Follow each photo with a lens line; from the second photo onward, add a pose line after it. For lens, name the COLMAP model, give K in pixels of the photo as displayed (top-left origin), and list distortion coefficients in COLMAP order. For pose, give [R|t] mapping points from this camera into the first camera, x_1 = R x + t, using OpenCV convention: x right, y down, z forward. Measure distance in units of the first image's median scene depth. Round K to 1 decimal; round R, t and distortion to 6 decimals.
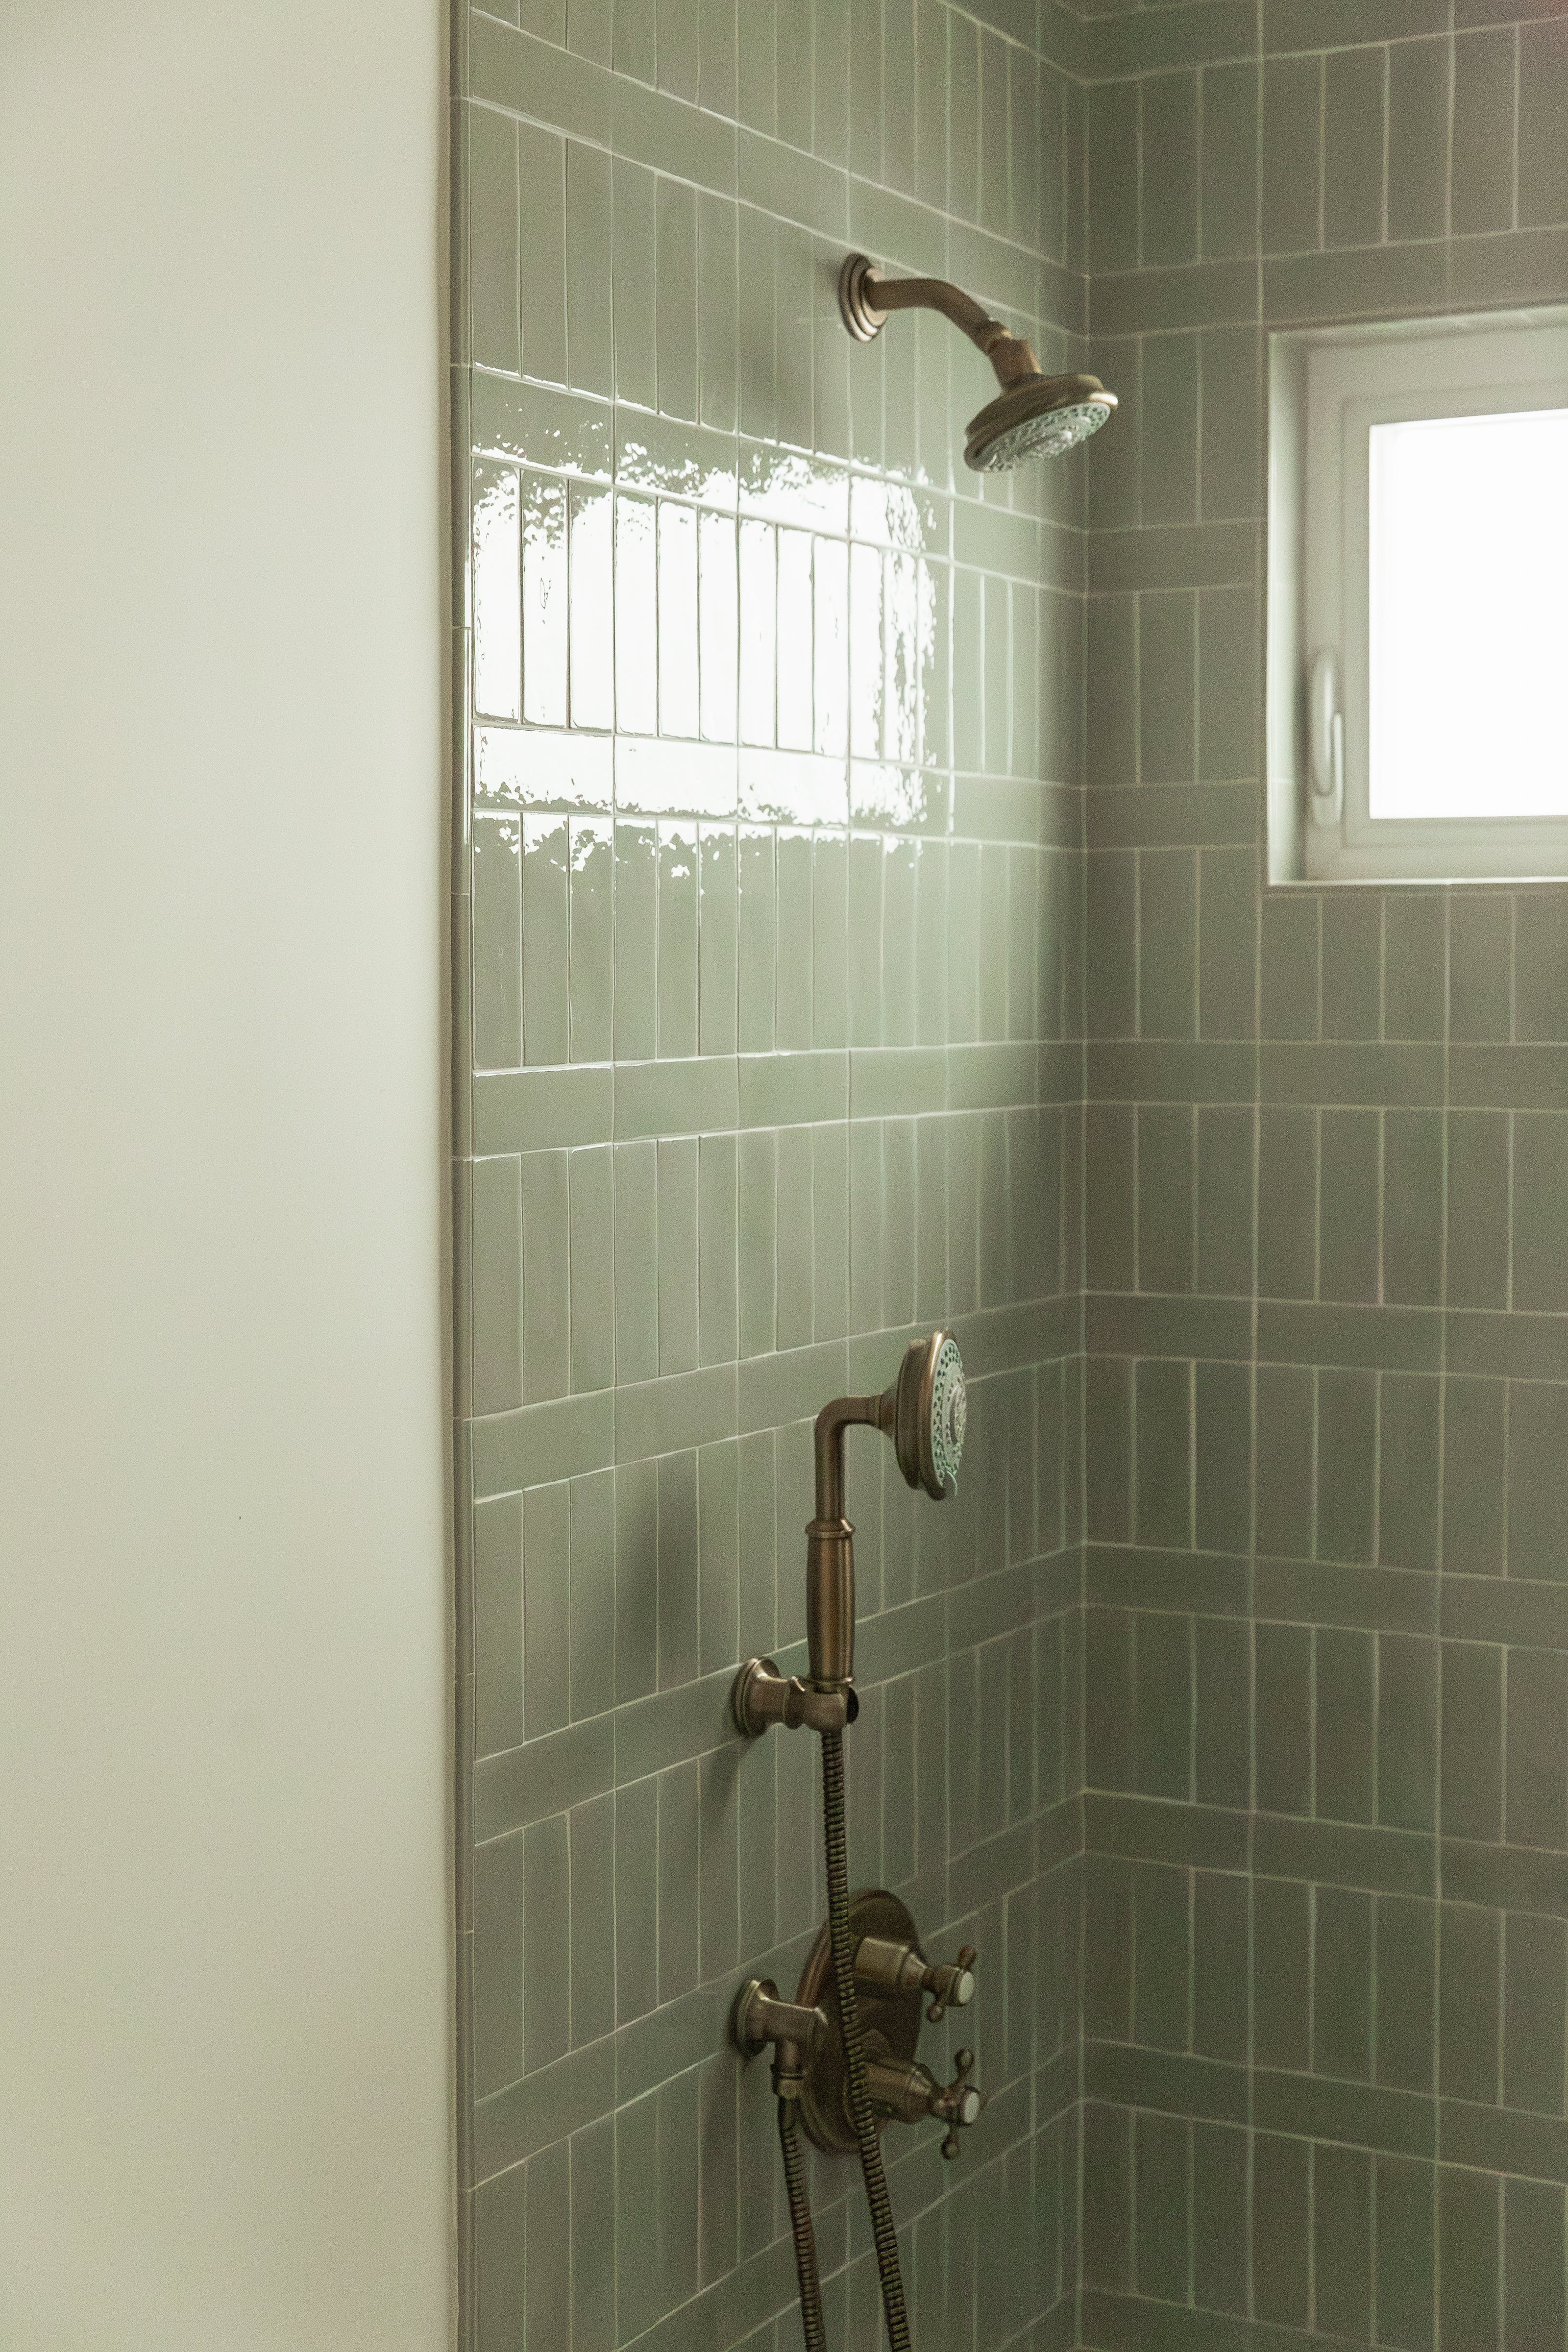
lens RADIAL K [[3007.2, 0, 651.1], [0, 3007.2, 1114.4], [0, 0, 1]] dist [0.006022, 0.001006]
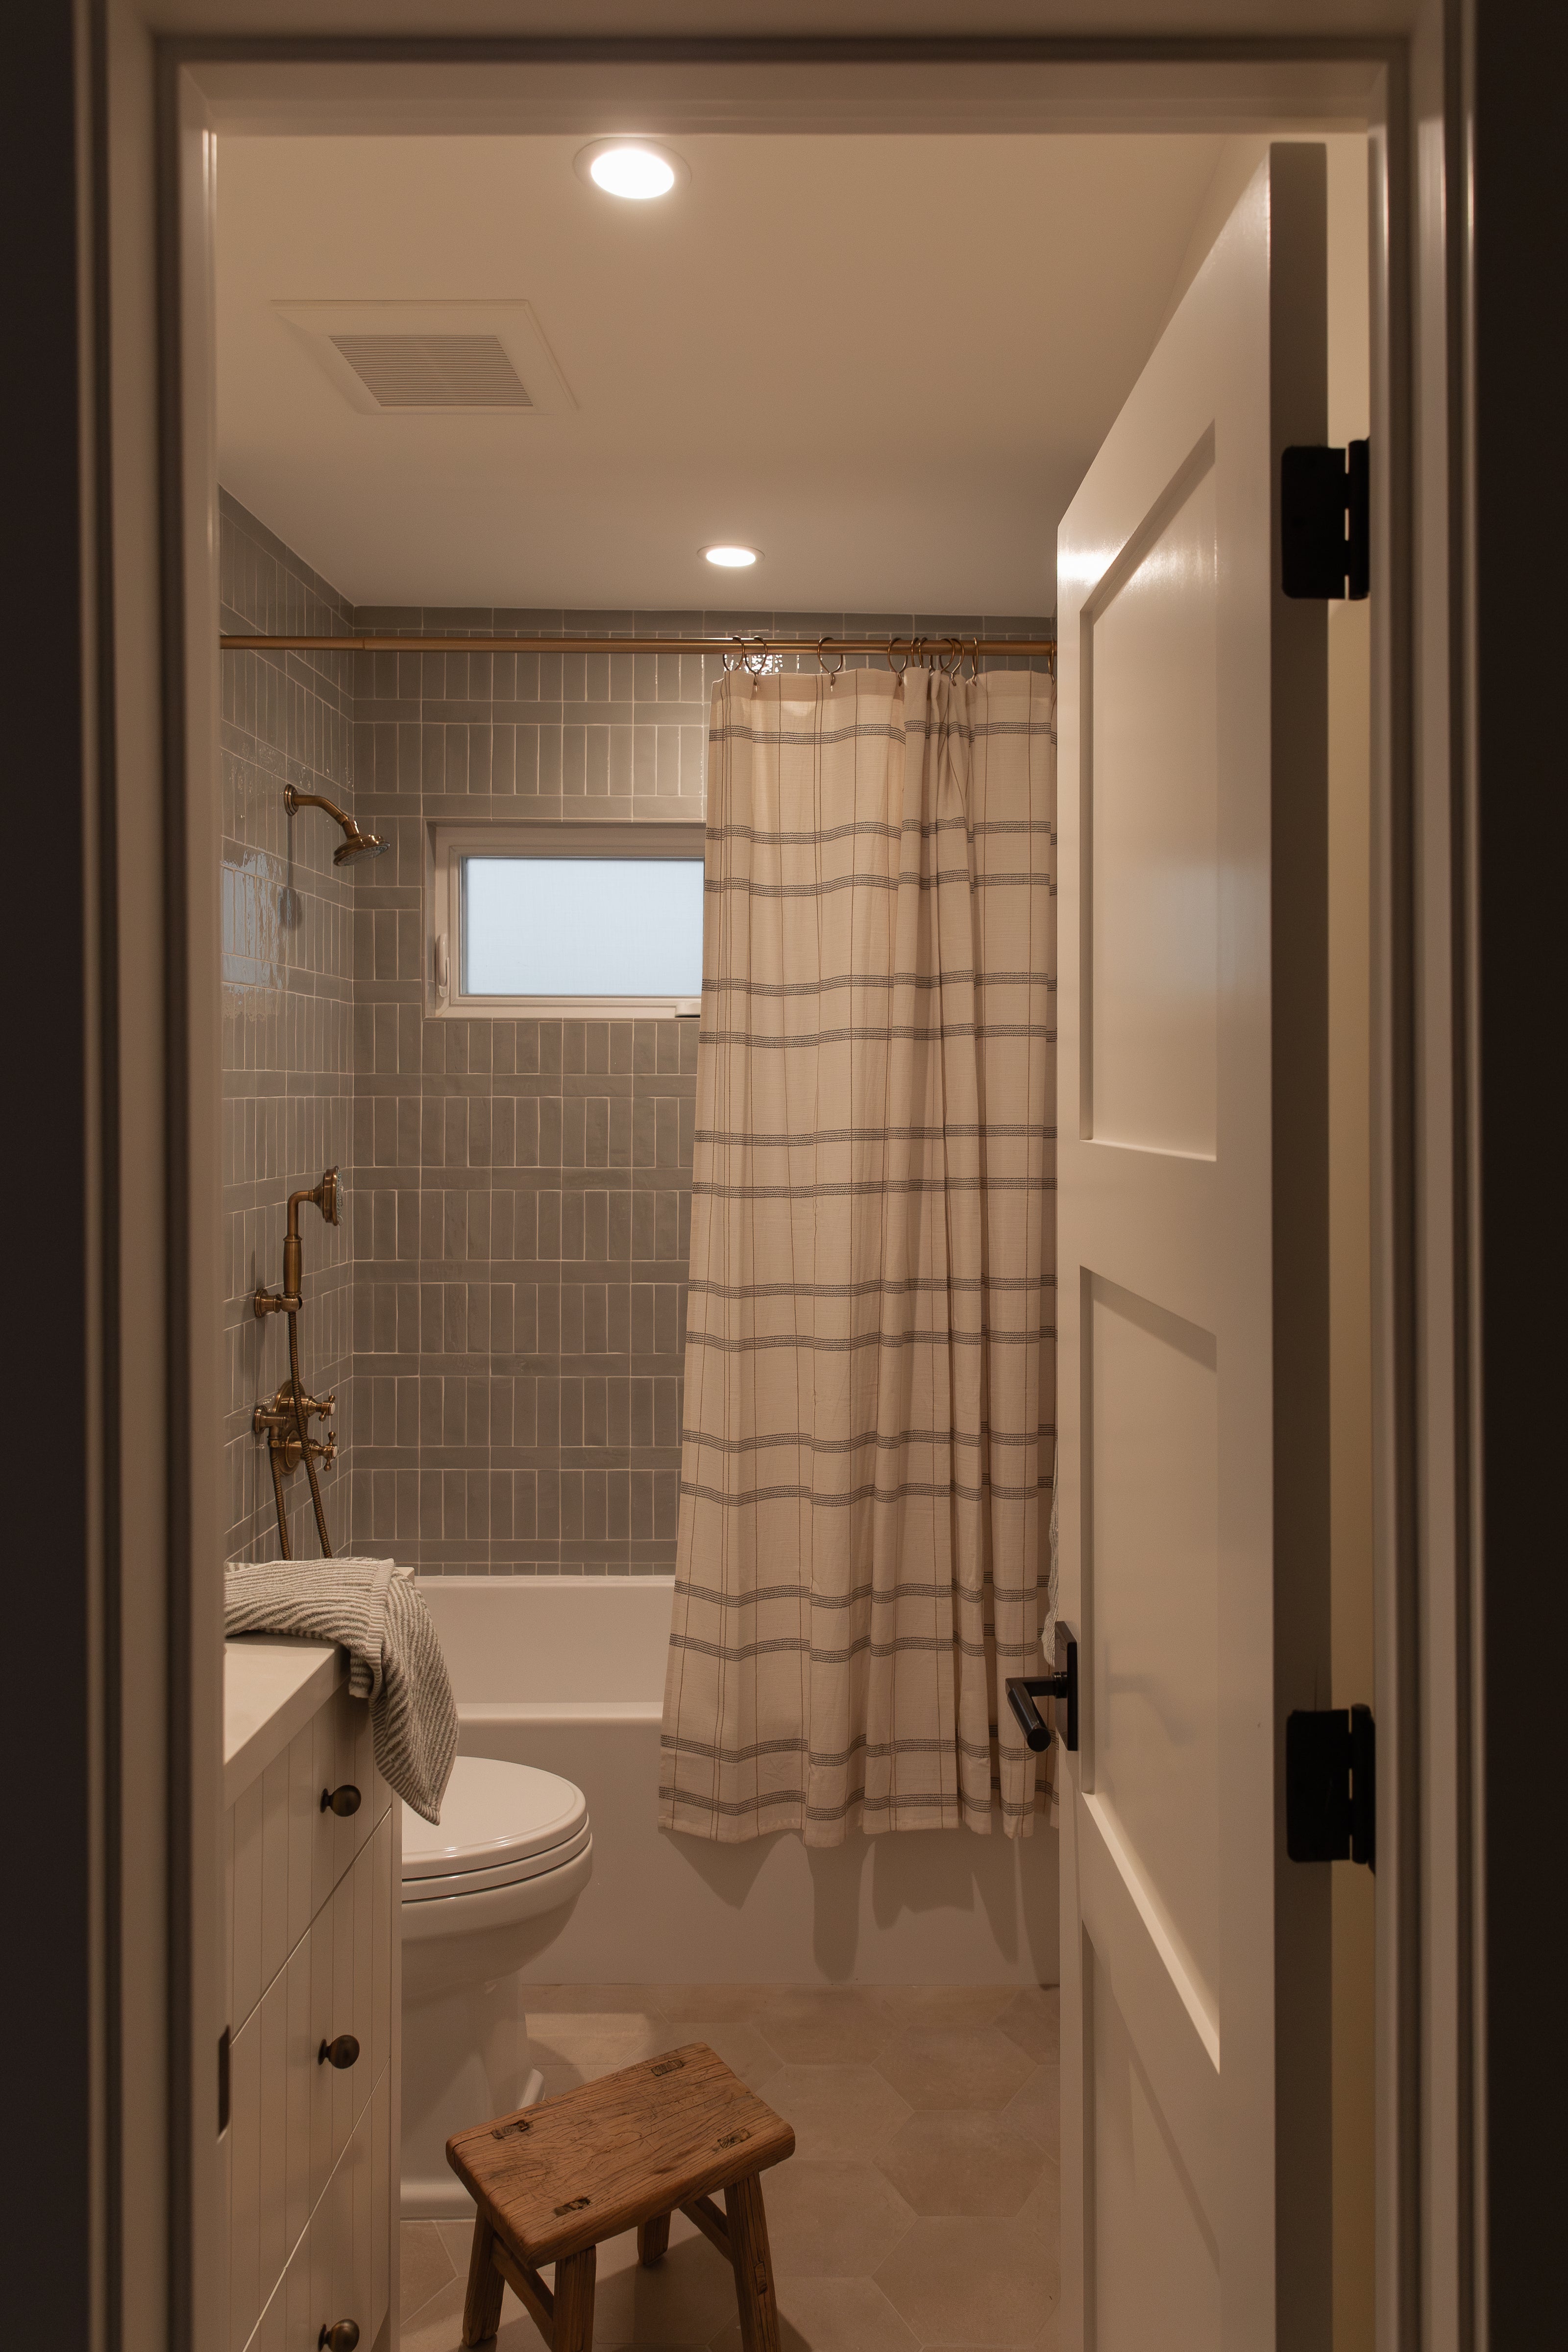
lens RADIAL K [[3990.8, 0, 784.0], [0, 3990.8, 1176.0], [0, 0, 1]] dist [0.014825, 0.217929]
pose [[0.896678, 0.000666, 0.442683, -1.167427], [0.012580, 0.999557, -0.026986, 0.182474], [-0.442505, 0.029767, 0.896272, -2.525176]]
